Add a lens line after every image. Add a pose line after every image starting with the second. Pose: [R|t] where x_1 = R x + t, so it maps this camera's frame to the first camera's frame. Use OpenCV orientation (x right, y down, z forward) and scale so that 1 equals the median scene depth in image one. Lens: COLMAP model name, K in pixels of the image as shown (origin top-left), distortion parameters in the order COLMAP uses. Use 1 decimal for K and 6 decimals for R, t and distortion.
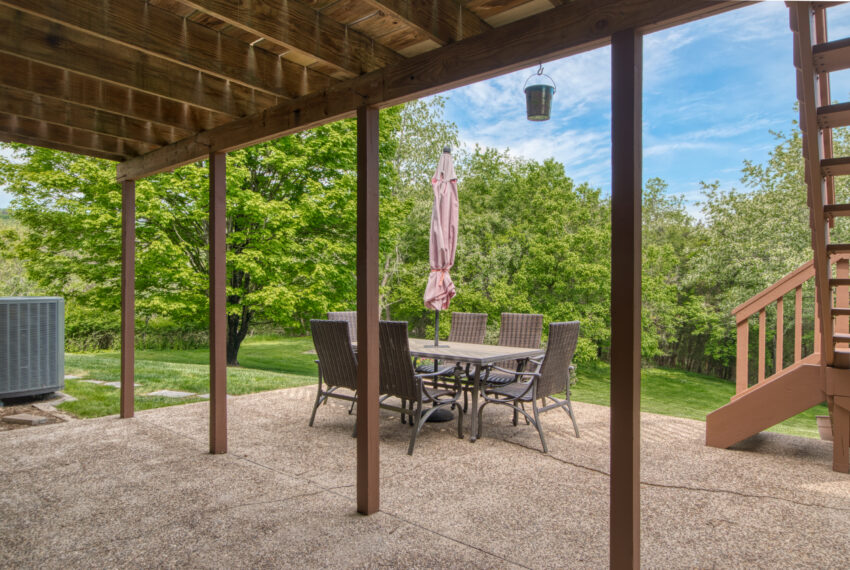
lens RADIAL K [[558.1, 0, 425.0], [0, 558.1, 285.0], [0, 0, 1]] dist [0.000857, 0.000257]
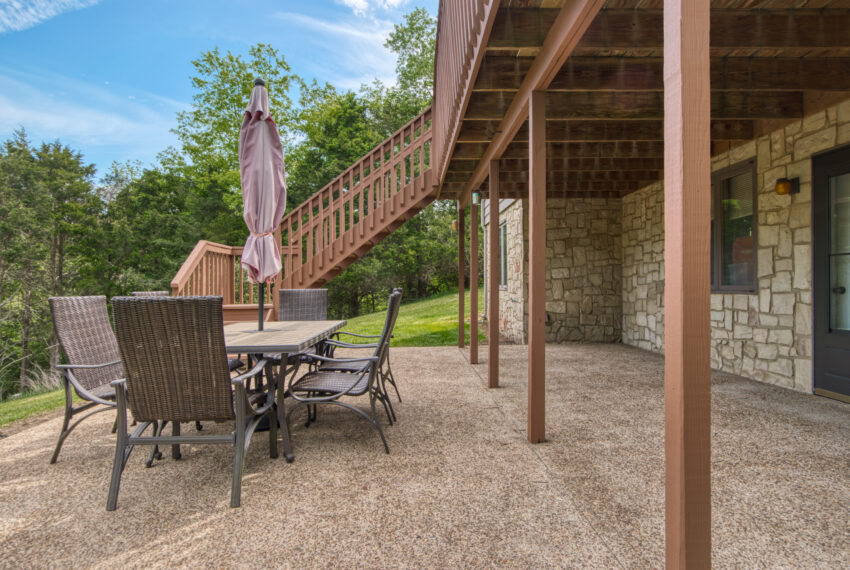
lens RADIAL K [[453.9, 0, 425.0], [0, 453.9, 285.0], [0, 0, 1]] dist [0.001361, 0.000669]
pose [[-0.673746, -0.005406, 0.738944, -0.756969], [-0.008608, 0.999963, -0.000533, 0.051147], [-0.738913, -0.006720, -0.673767, 1.563875]]
